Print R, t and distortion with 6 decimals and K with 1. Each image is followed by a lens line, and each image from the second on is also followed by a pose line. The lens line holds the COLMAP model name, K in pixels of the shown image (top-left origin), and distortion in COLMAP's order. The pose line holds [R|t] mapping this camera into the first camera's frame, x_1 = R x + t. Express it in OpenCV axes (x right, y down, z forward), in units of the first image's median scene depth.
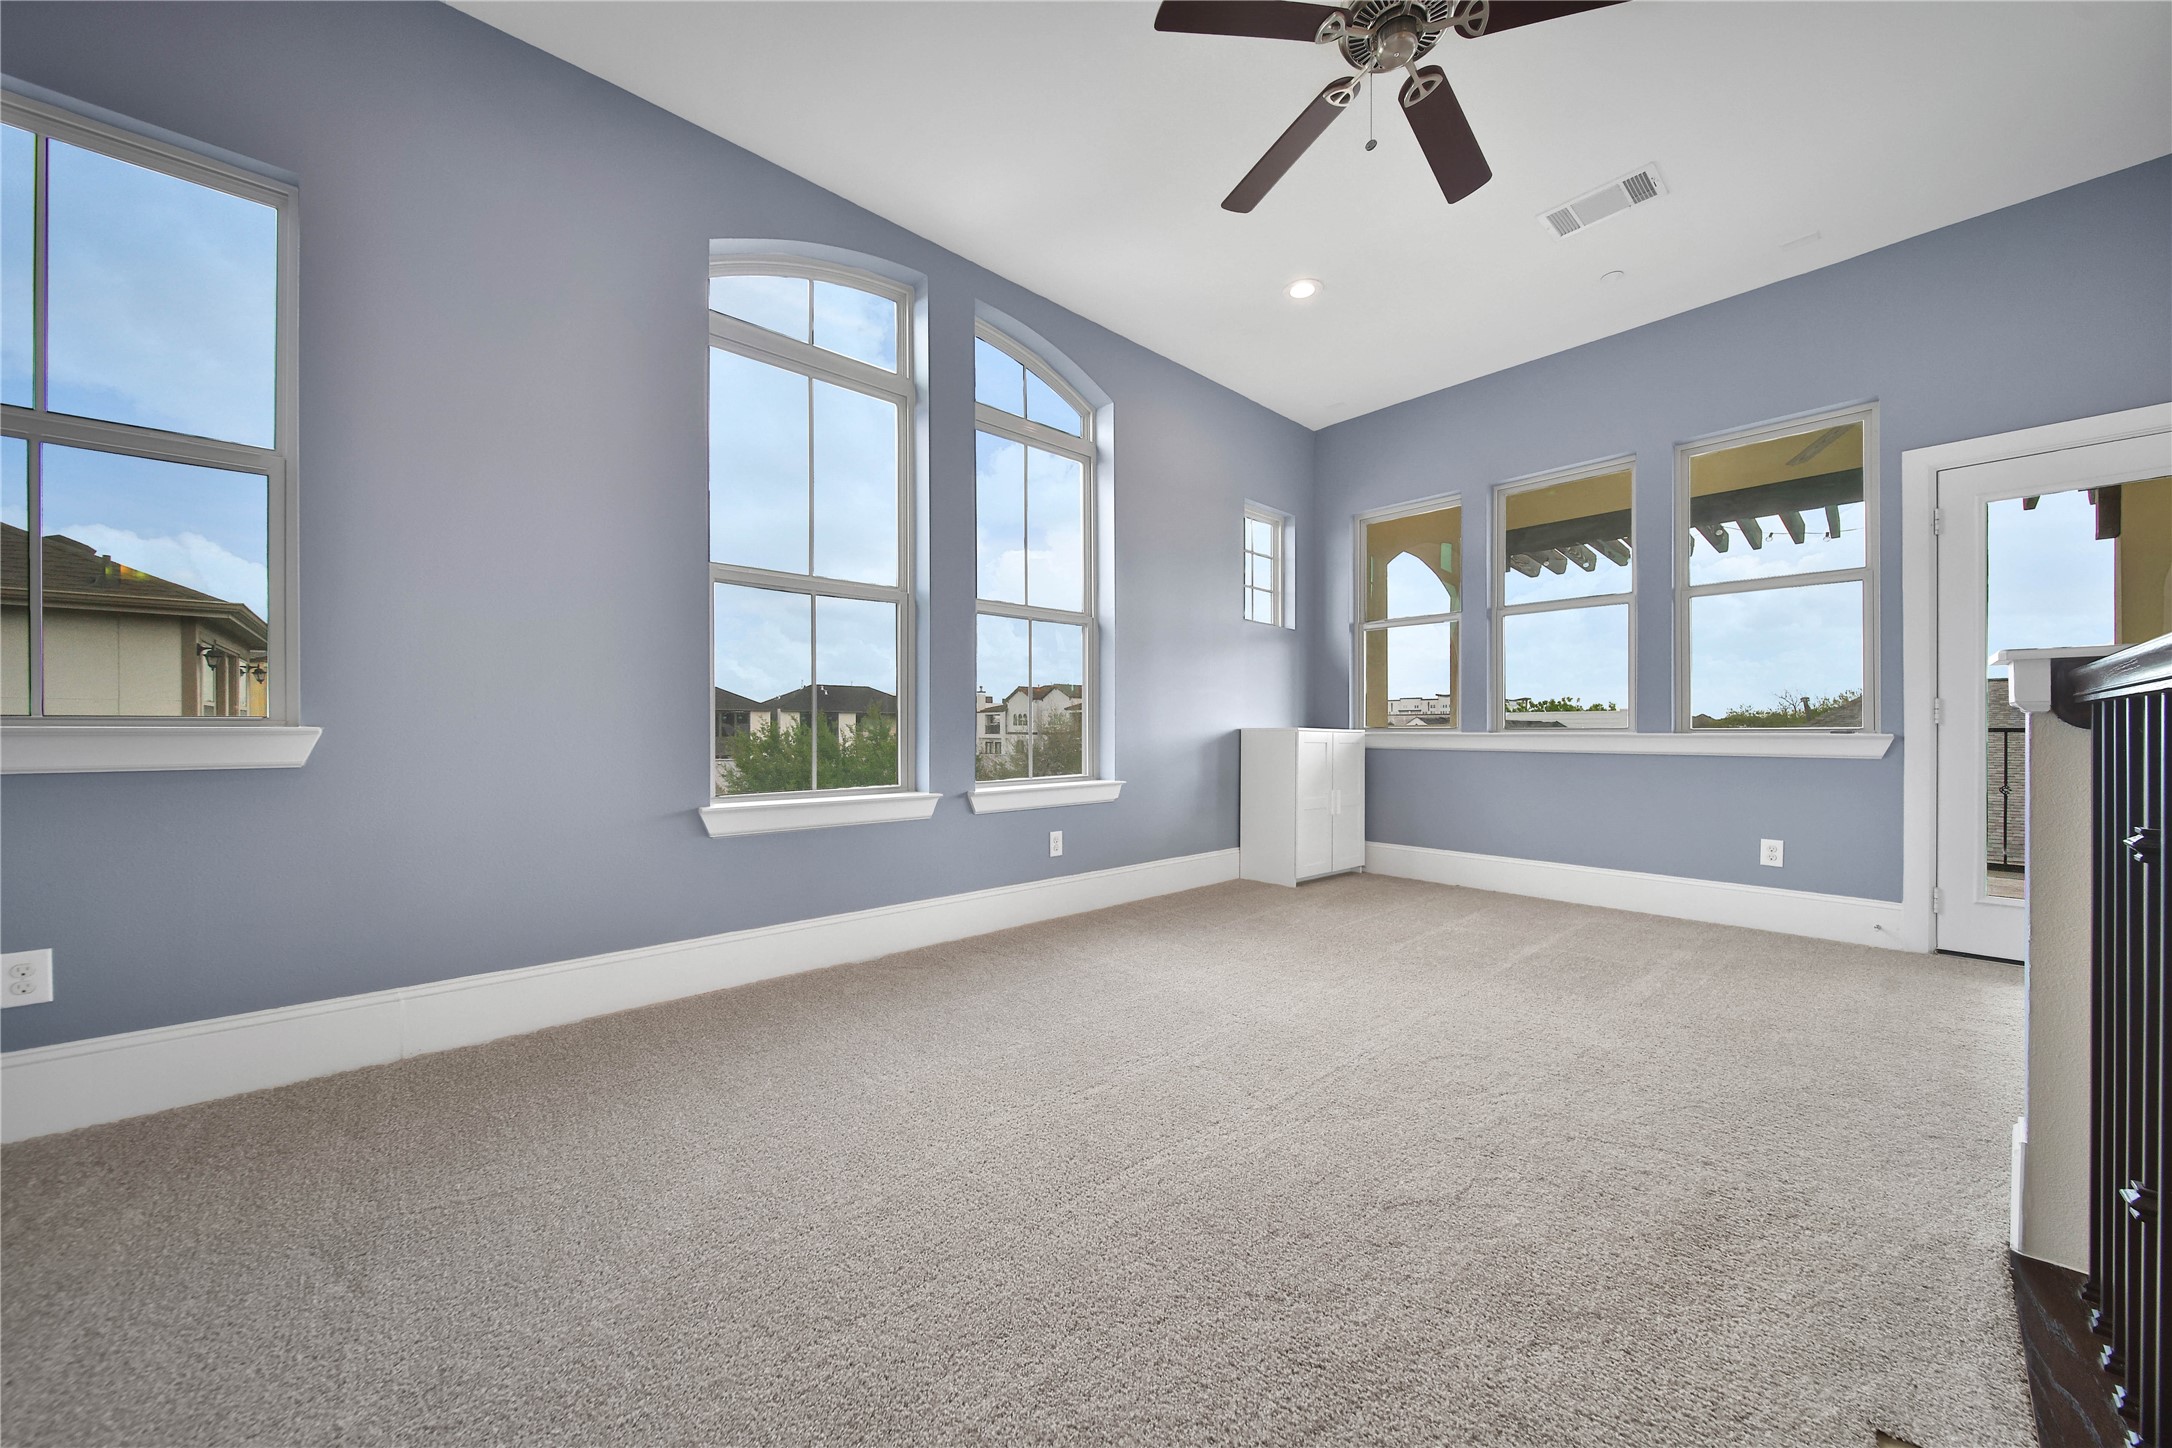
lens RADIAL K [[762.0, 0, 1095.0], [0, 762.0, 727.3], [0, 0, 1]] dist [-0.001205, -0.001614]
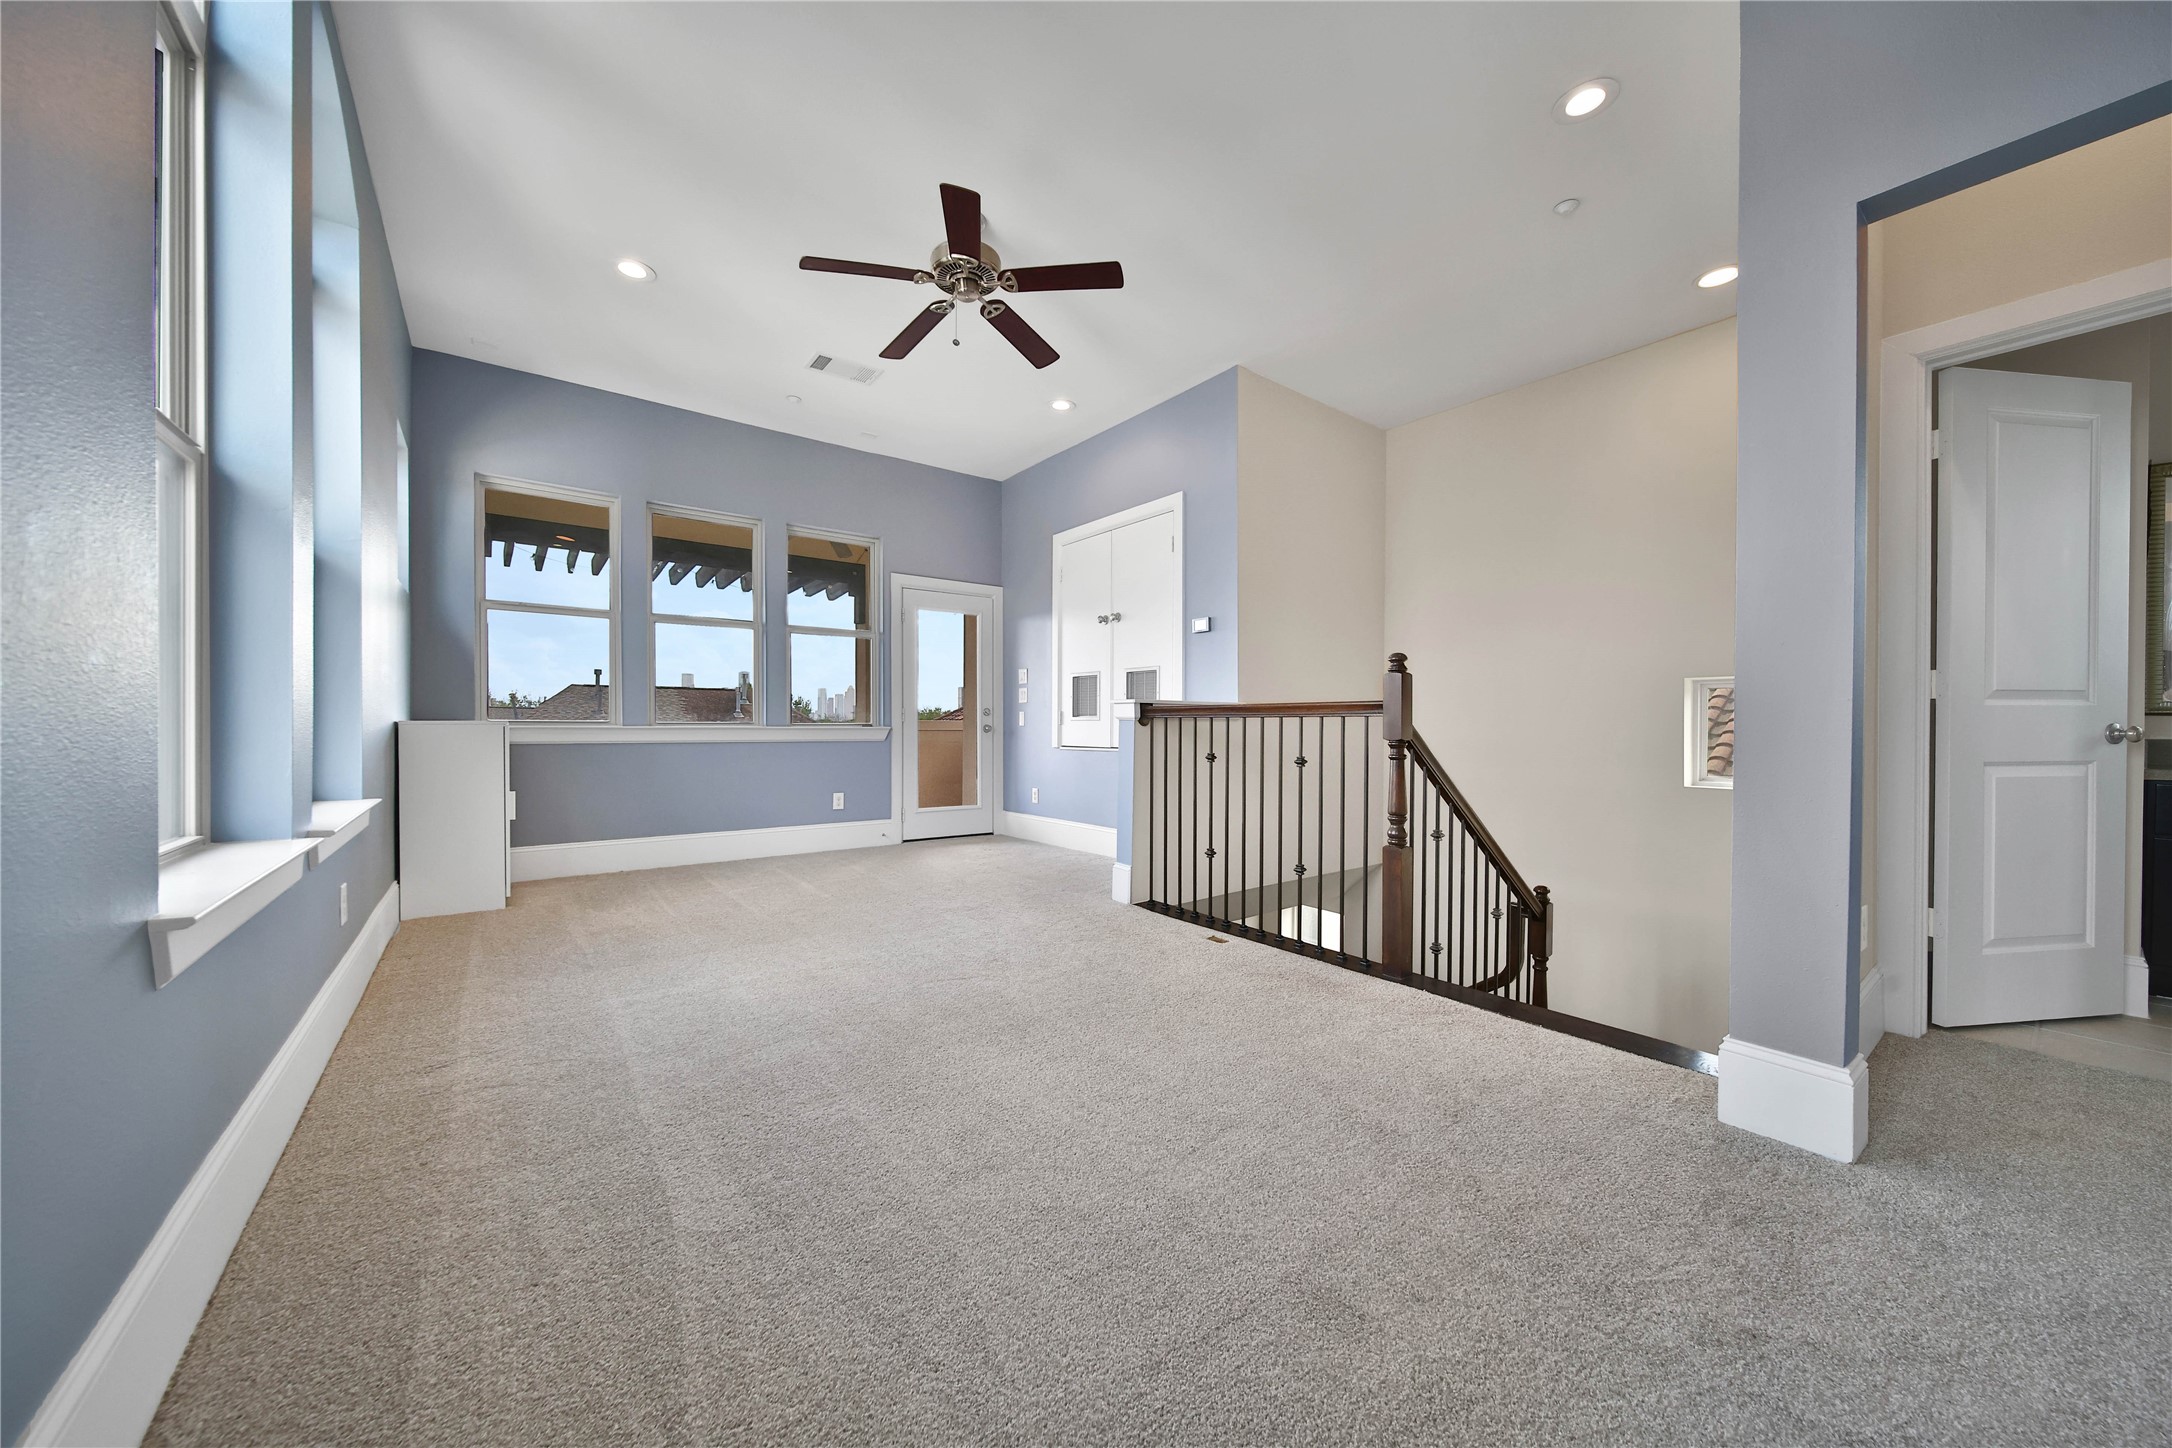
lens RADIAL K [[762.0, 0, 1094.3], [0, 762.0, 729.4], [0, 0, 1]] dist [-0.001205, -0.001614]
pose [[0.067851, -0.007485, 0.997667, -0.697314], [-0.011631, 0.999898, 0.008293, -0.005620], [-0.997628, -0.012166, 0.067757, 0.372932]]
